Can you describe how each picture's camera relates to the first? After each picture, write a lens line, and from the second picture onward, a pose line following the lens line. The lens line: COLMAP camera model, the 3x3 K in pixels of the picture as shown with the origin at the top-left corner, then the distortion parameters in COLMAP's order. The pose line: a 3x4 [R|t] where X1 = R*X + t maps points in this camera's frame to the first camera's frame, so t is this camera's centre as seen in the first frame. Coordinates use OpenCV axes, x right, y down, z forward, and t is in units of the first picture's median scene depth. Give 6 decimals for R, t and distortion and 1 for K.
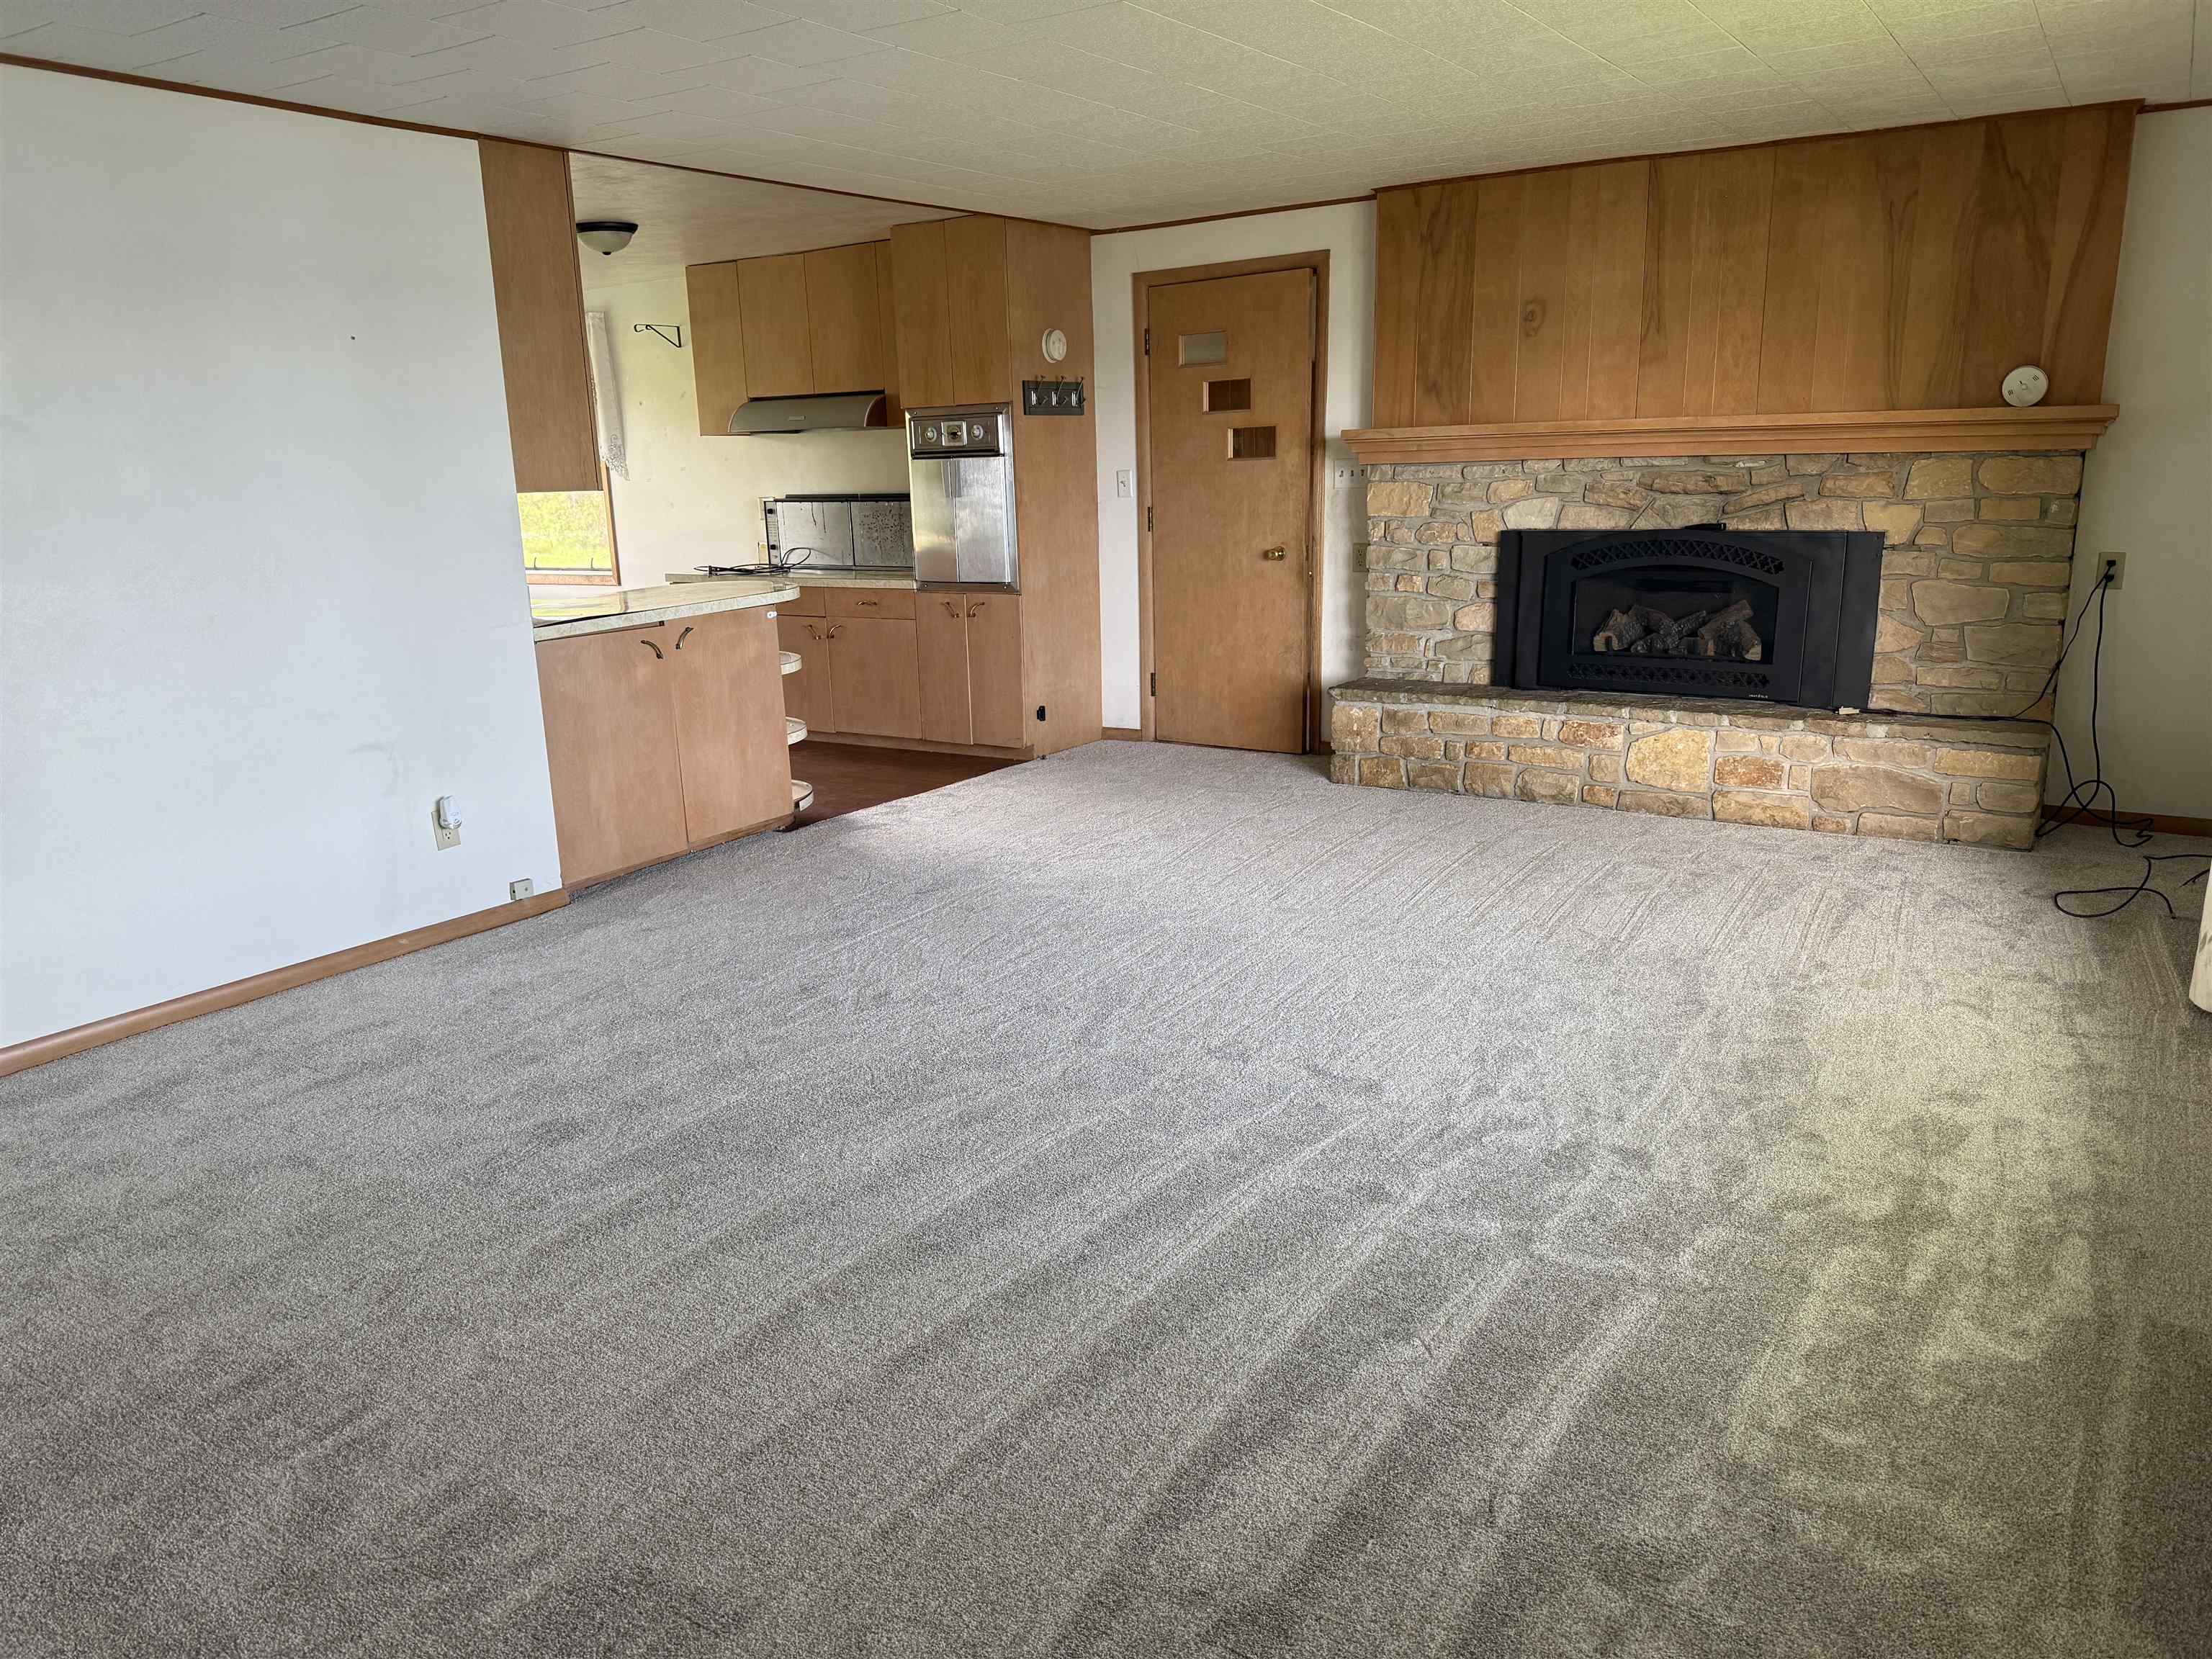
lens RADIAL K [[1528.3, 0, 1106.4], [0, 1528.3, 856.3], [0, 0, 1]] dist [0.091328, -0.150196]
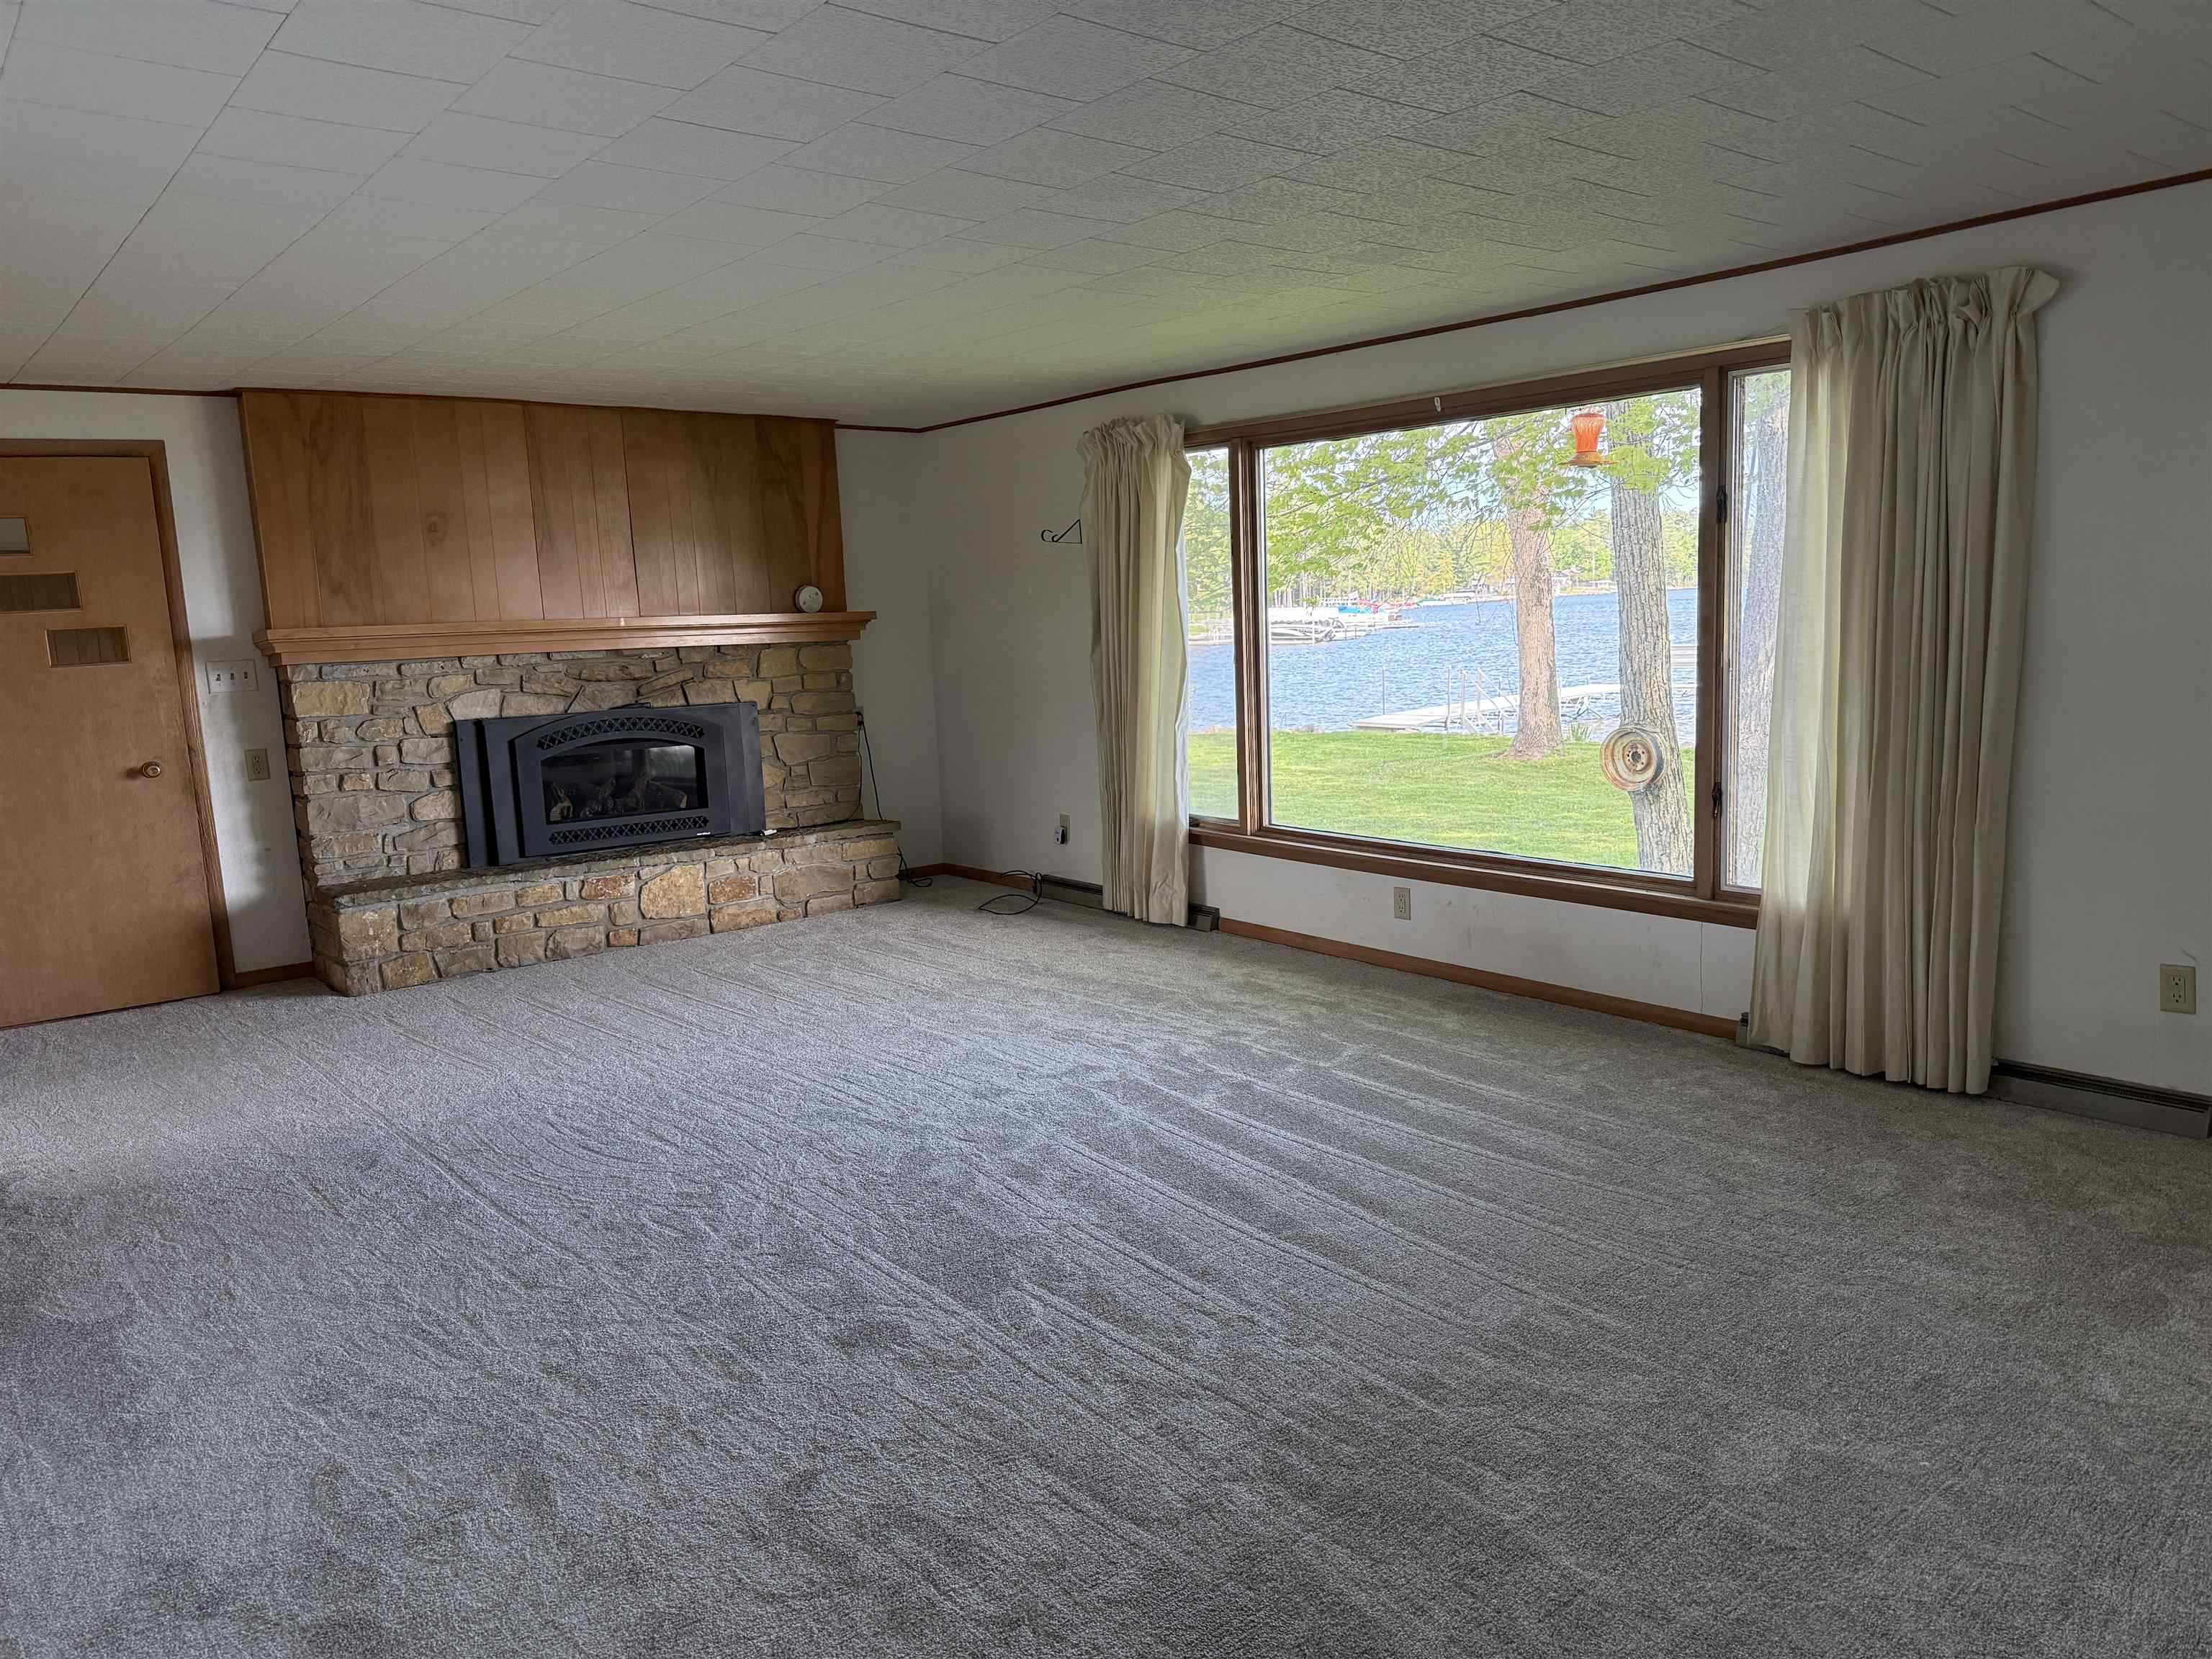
lens RADIAL K [[1528.3, 0, 1106.4], [0, 1528.3, 856.3], [0, 0, 1]] dist [0.091328, -0.150196]
pose [[0.294057, -0.137168, 0.945894, -0.649717], [0.273128, 0.960440, 0.054368, -0.061539], [-0.915932, 0.242362, 0.319889, 0.288602]]
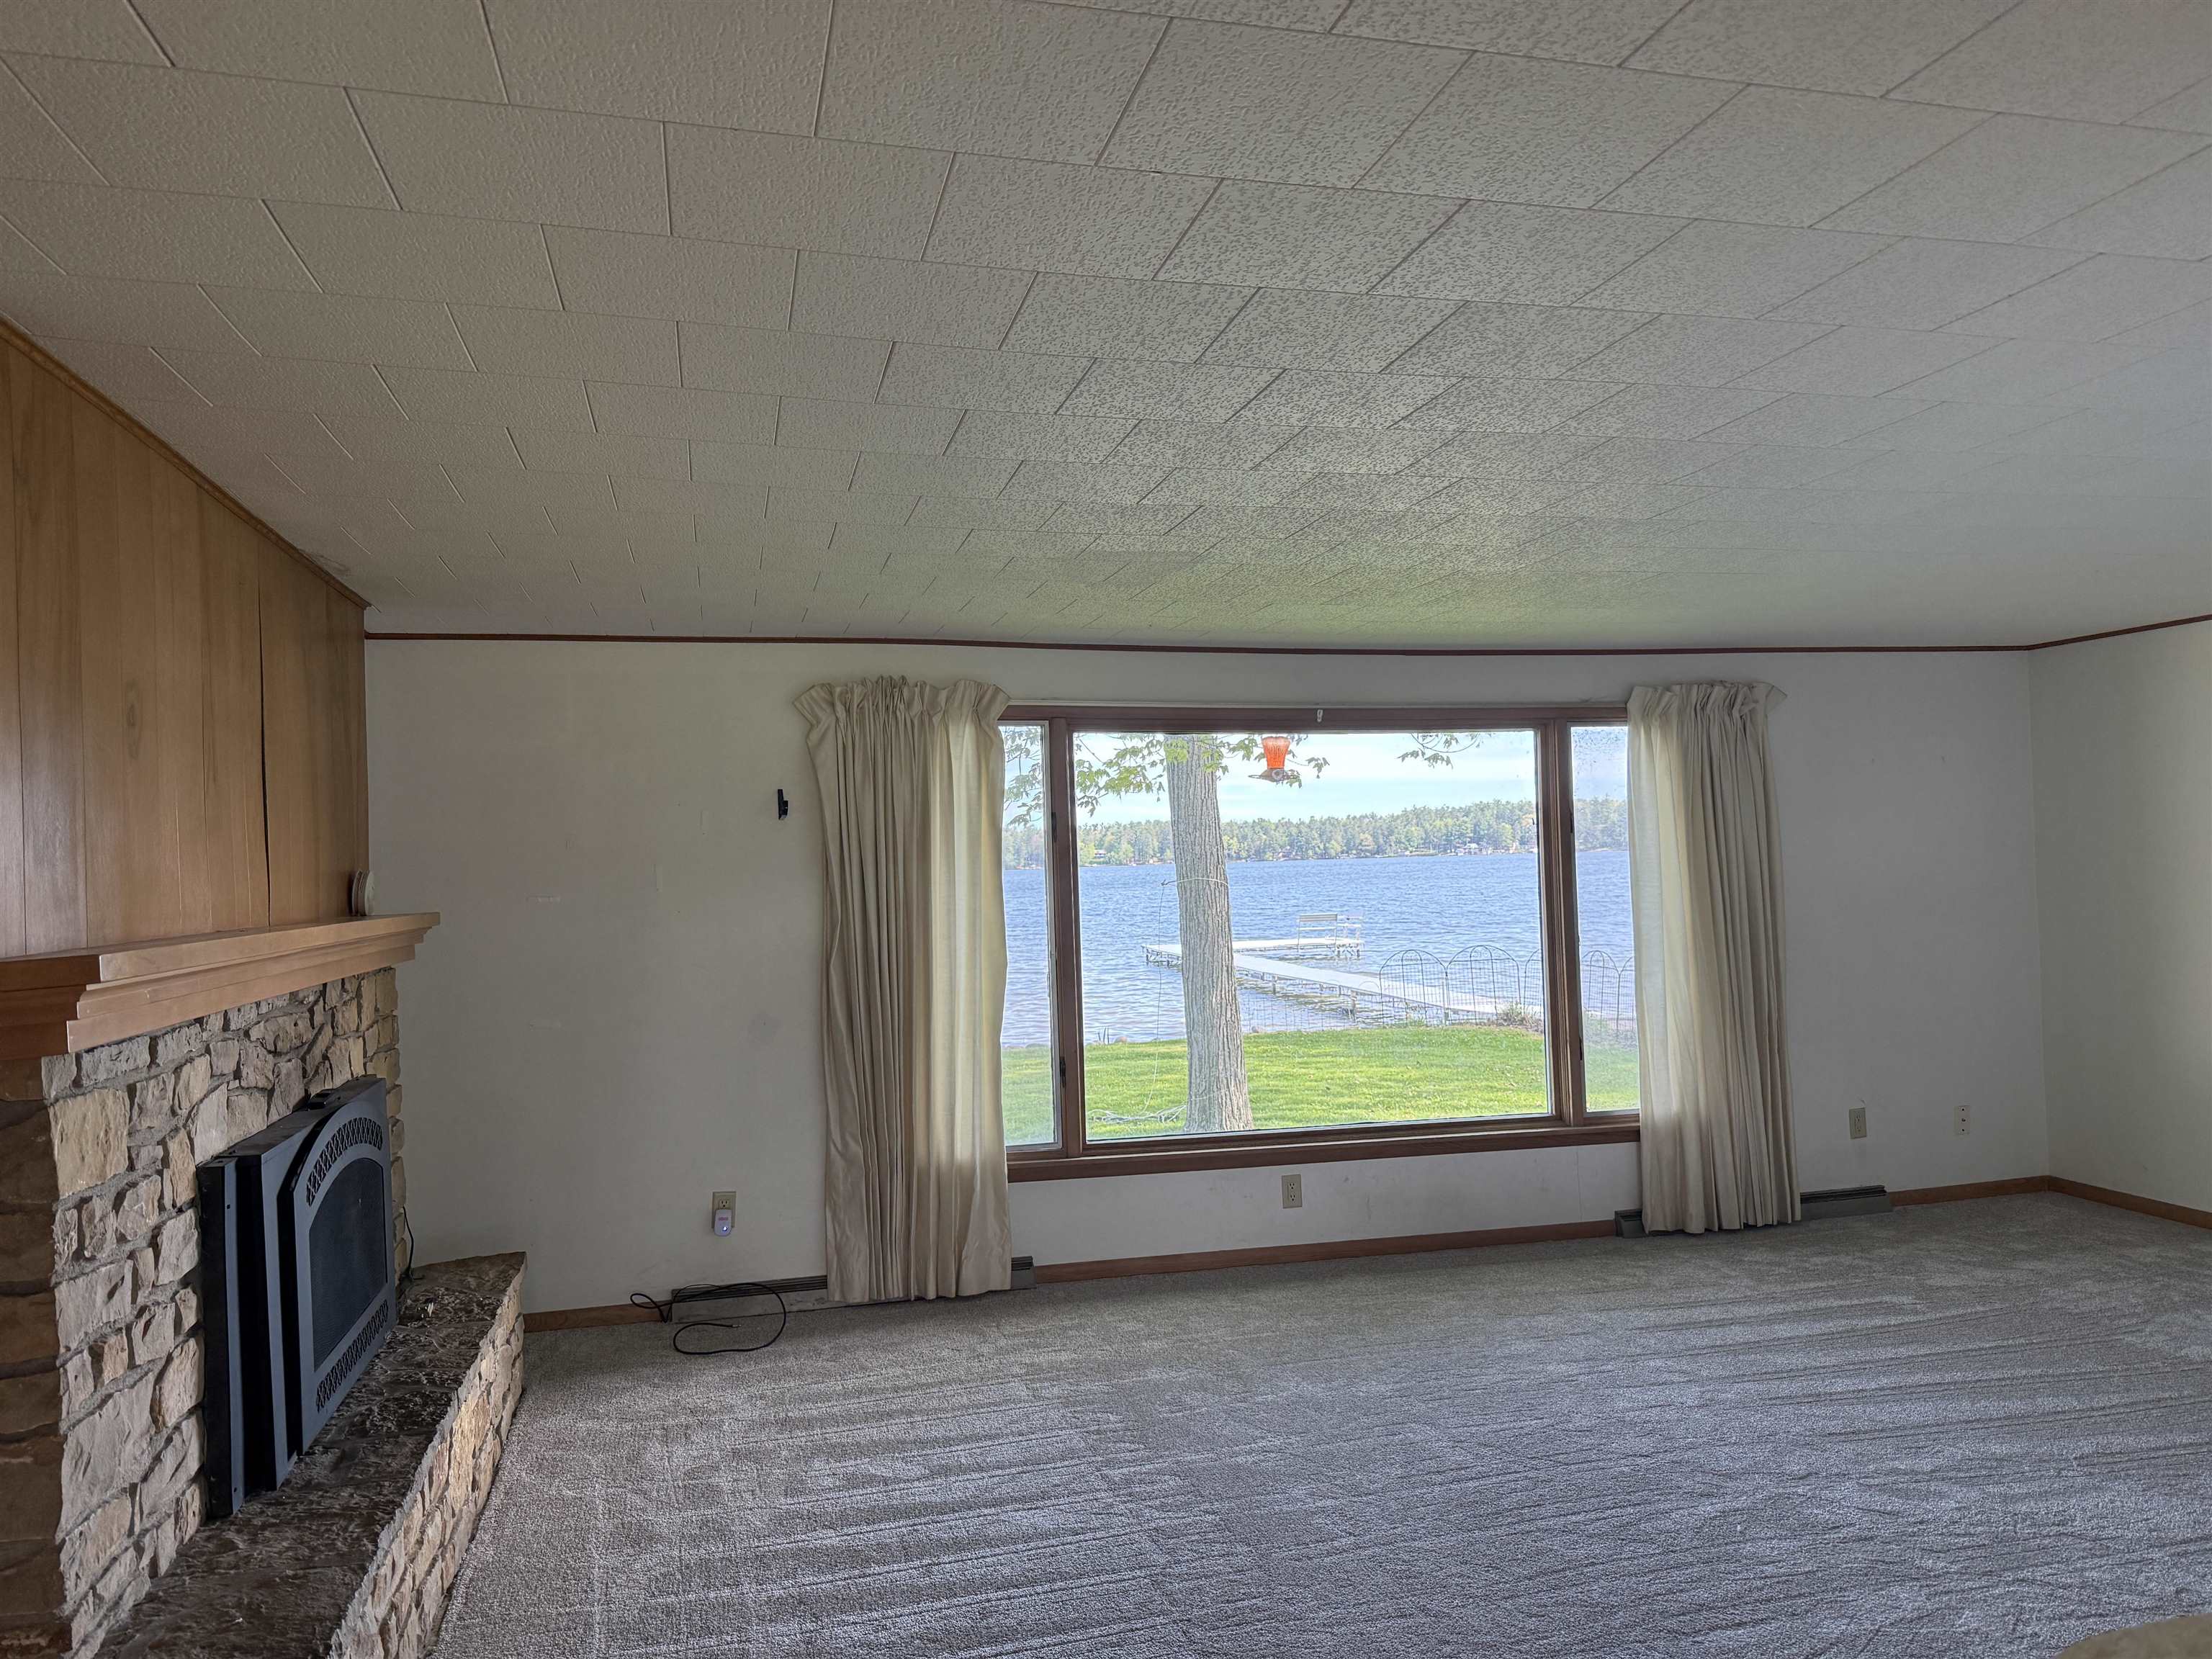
lens RADIAL K [[1528.3, 0, 1106.4], [0, 1528.3, 856.3], [0, 0, 1]] dist [0.091328, -0.150196]
pose [[-0.735731, 0.055342, 0.675009, -0.242538], [0.223169, 0.960804, 0.164471, -0.325741], [-0.639449, 0.271647, -0.719244, 1.178815]]
